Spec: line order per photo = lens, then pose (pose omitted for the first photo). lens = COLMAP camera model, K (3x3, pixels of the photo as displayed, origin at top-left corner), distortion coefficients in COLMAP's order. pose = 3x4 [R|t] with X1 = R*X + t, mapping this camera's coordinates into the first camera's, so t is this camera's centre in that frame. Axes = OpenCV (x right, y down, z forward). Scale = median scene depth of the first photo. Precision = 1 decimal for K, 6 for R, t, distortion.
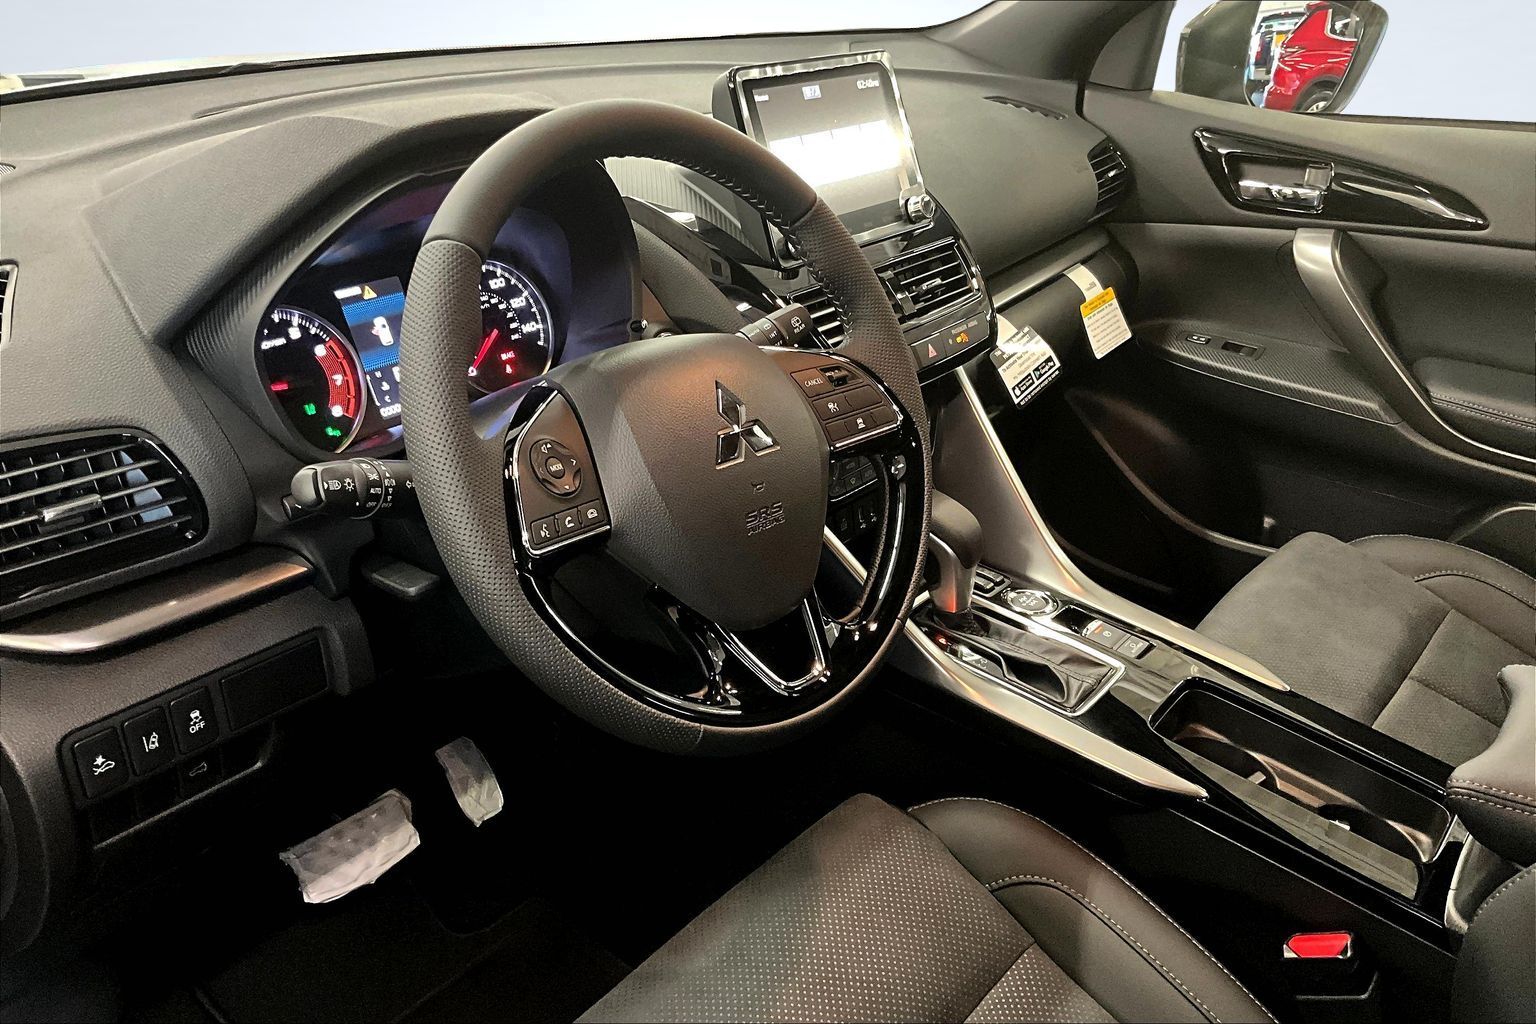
lens RADIAL K [[1251.0, 0, 757.0], [0, 1251.0, 505.8], [0, 0, 1]] dist [0.118948, -0.266191]
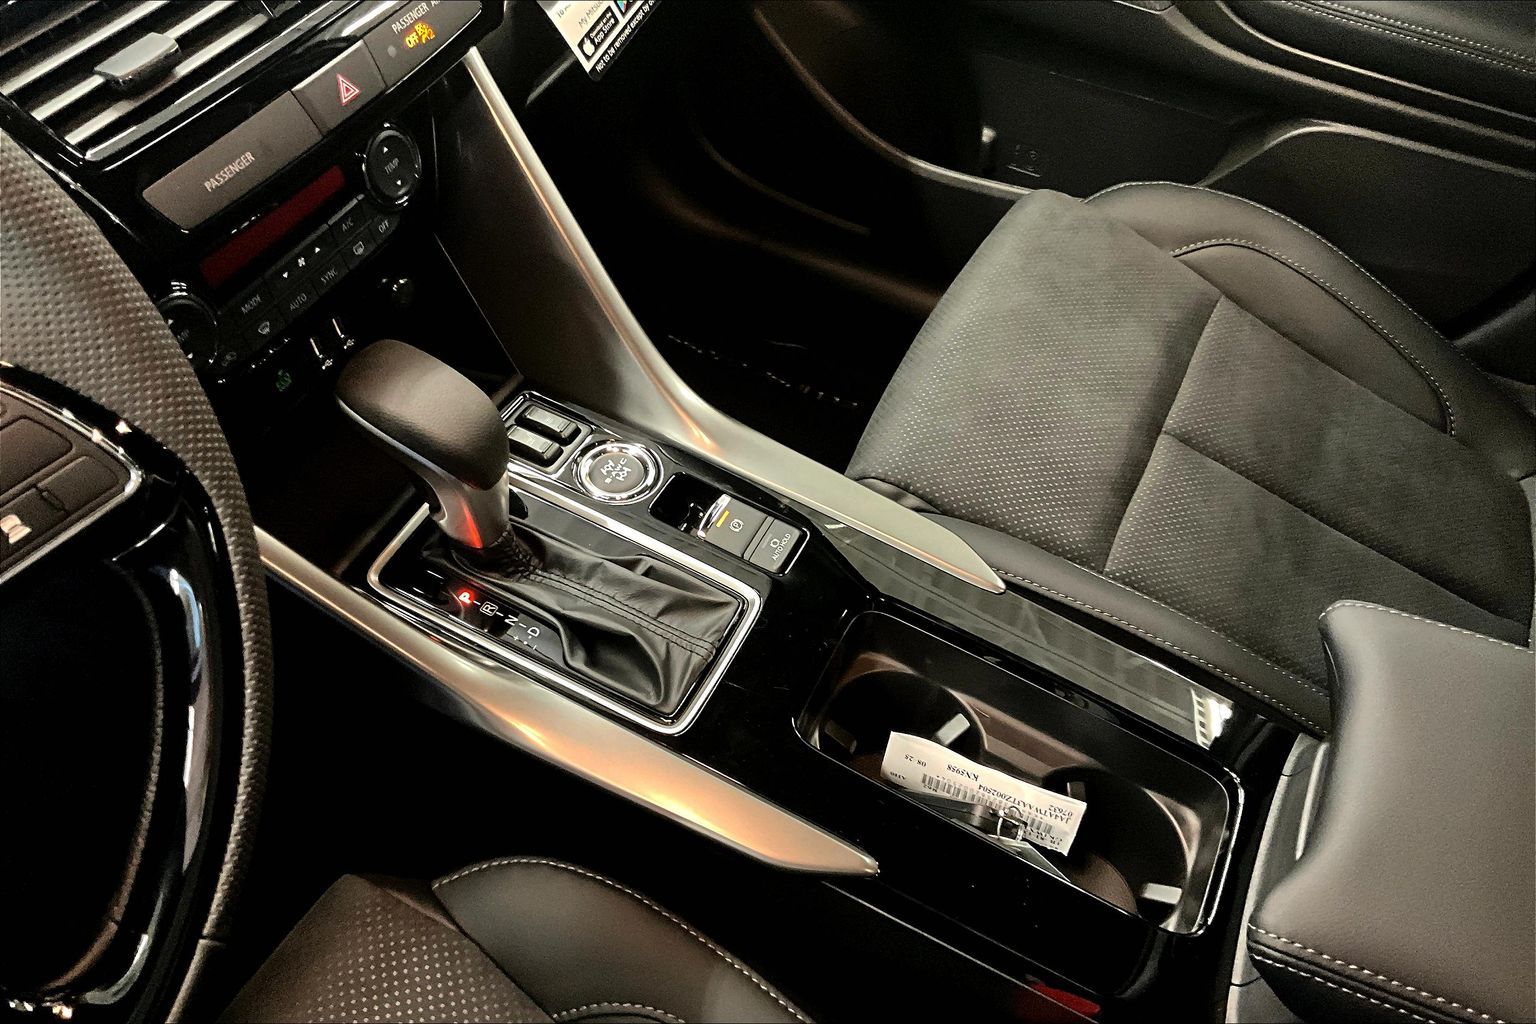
lens RADIAL K [[1251.0, 0, 757.0], [0, 1251.0, 505.8], [0, 0, 1]] dist [0.118948, -0.266191]
pose [[0.975212, -0.148630, 0.163924, 0.177822], [0.067333, 0.905020, 0.420006, -0.161091], [-0.210780, -0.398557, 0.892594, 0.422845]]
